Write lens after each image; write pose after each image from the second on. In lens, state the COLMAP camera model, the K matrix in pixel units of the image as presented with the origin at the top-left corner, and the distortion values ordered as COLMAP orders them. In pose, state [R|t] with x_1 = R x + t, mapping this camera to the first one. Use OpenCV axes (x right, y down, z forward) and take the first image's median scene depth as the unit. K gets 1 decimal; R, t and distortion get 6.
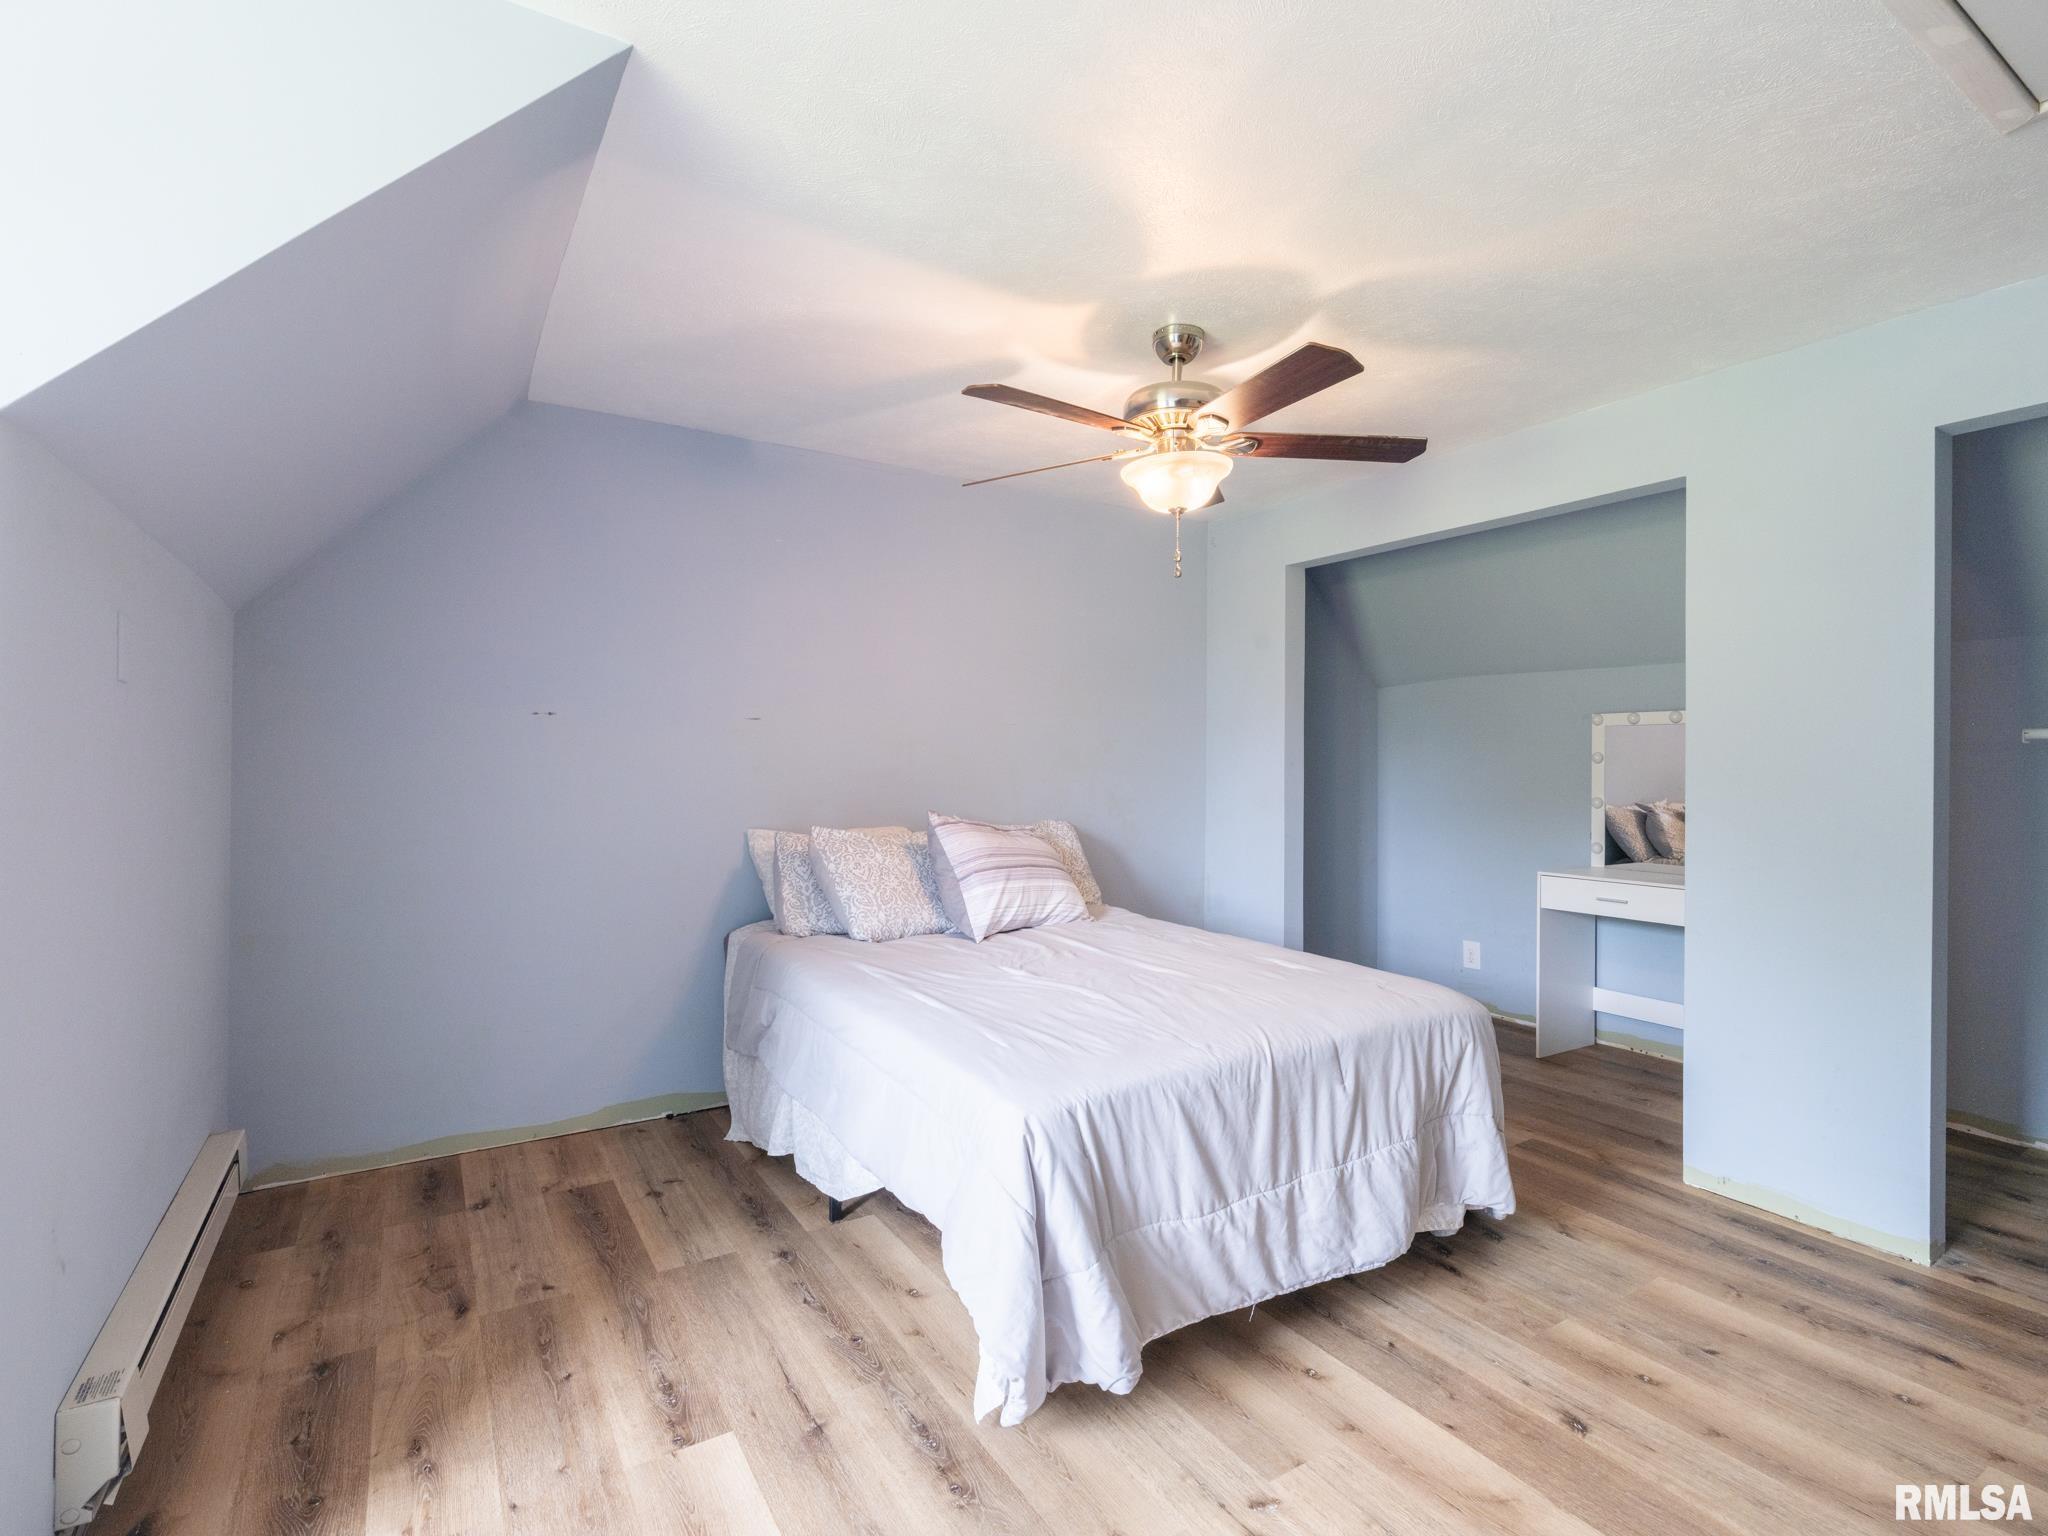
lens RADIAL K [[974.9, 0, 1017.3], [0, 974.9, 760.8], [0, 0, 1]] dist [-0.005219, -0.000895]
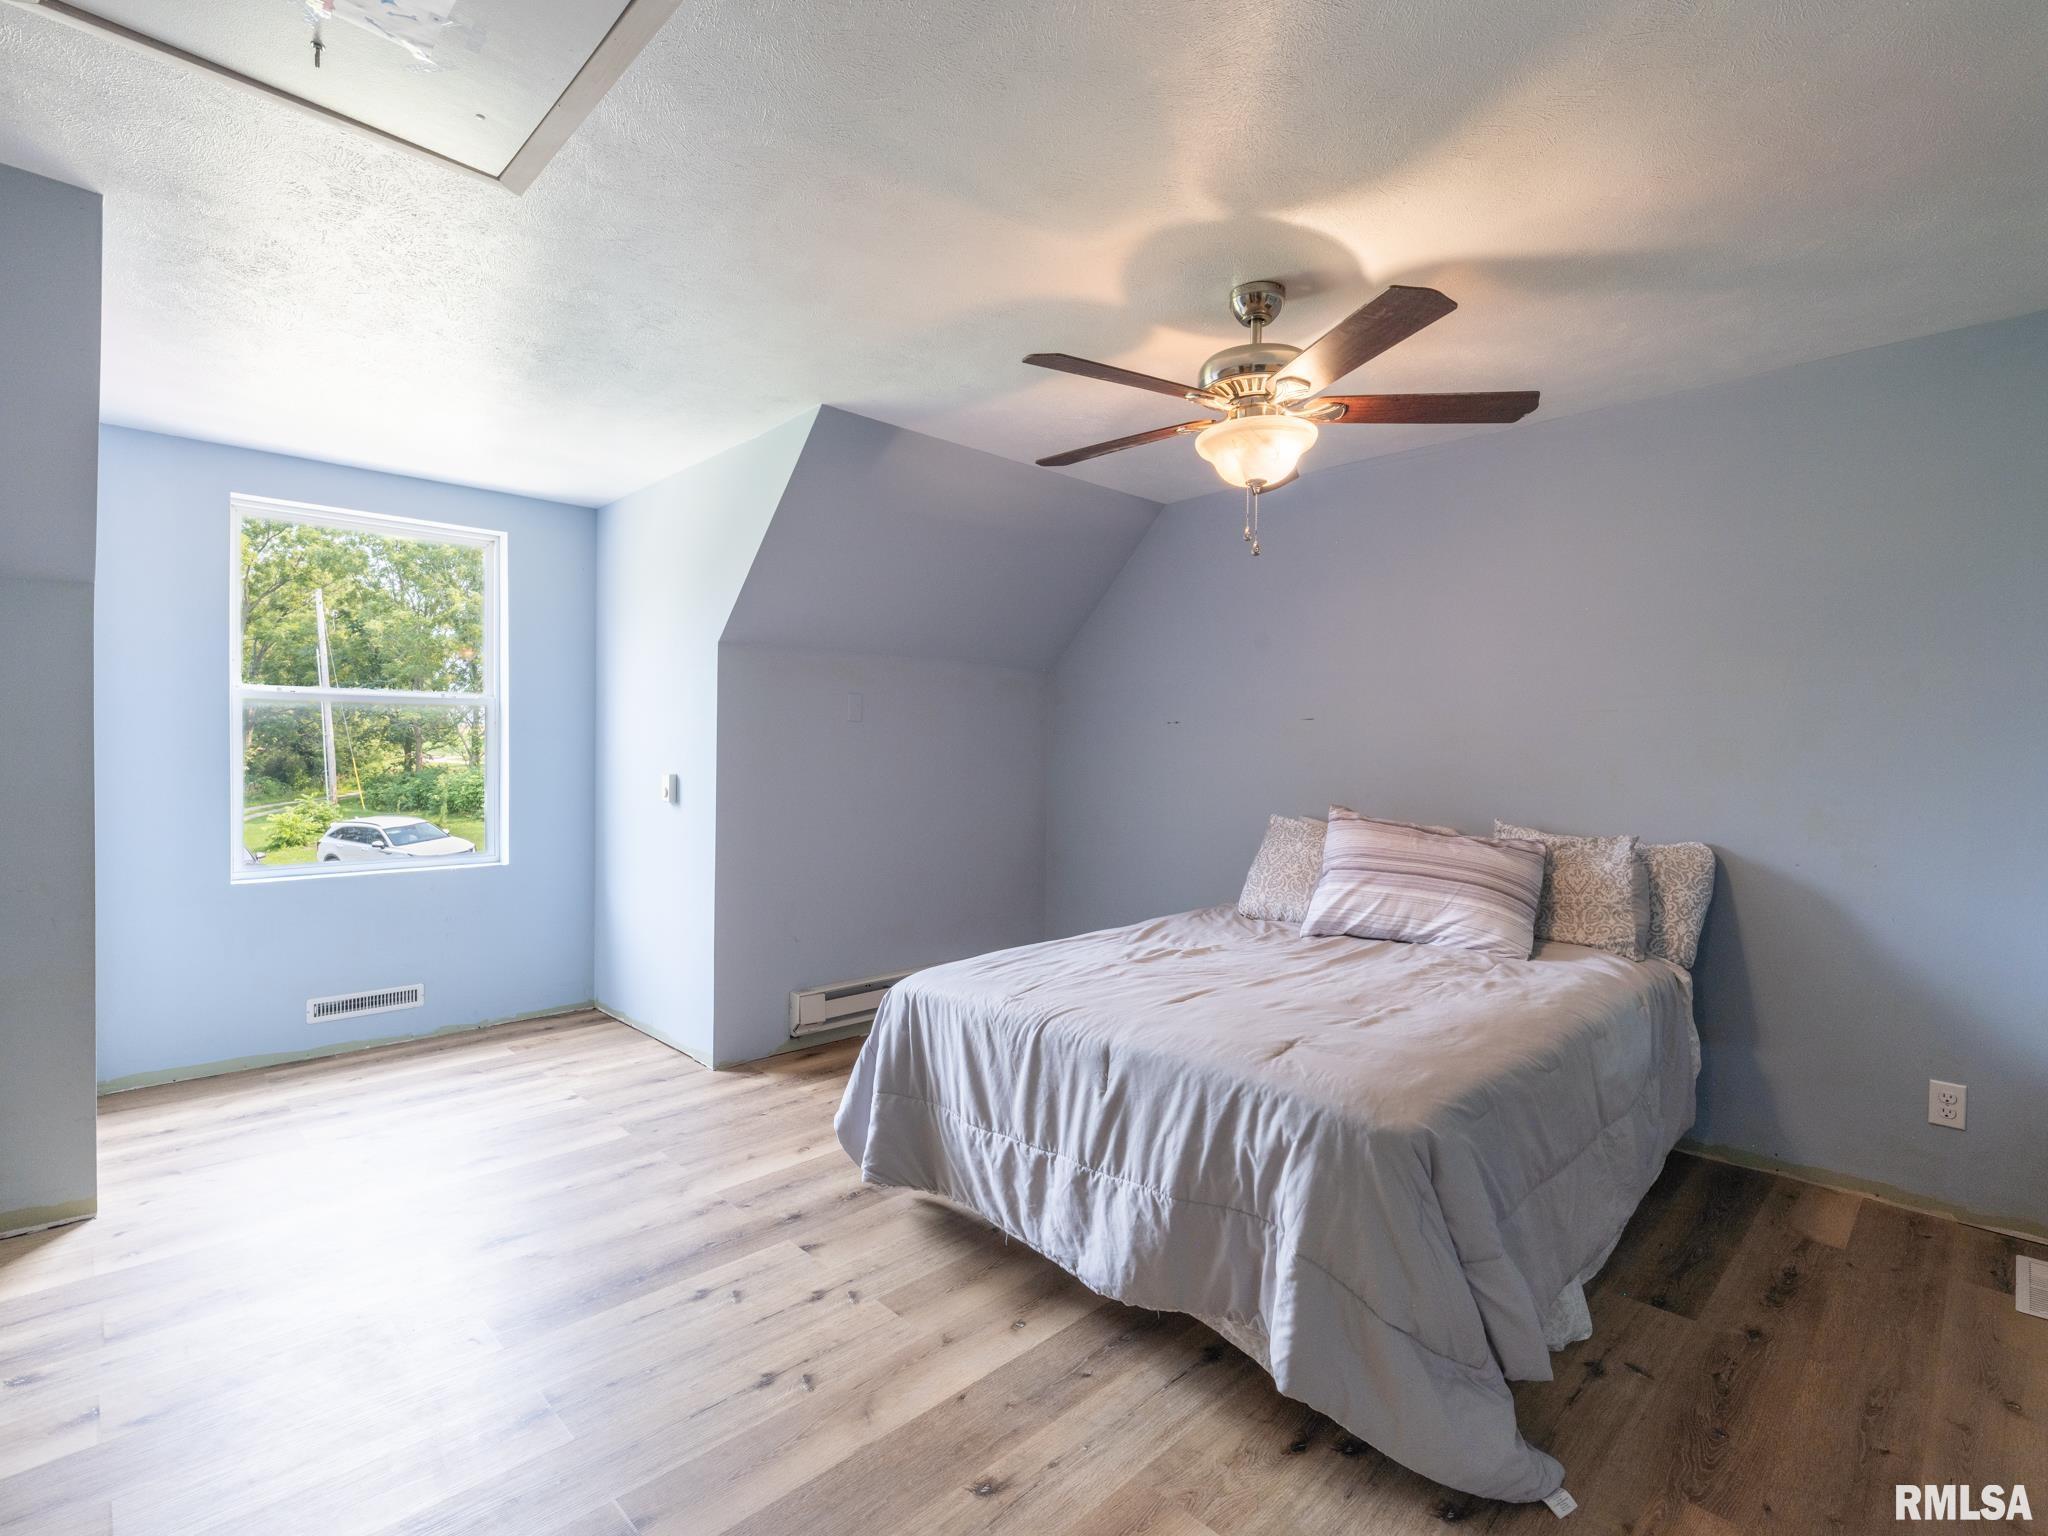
lens RADIAL K [[974.9, 0, 1017.3], [0, 974.9, 760.8], [0, 0, 1]] dist [-0.005219, -0.000895]
pose [[0.213243, 0.006100, -0.976980, 1.303091], [-0.007903, 0.999959, 0.004519, 0.005782], [0.976967, 0.006758, 0.213283, 0.743358]]
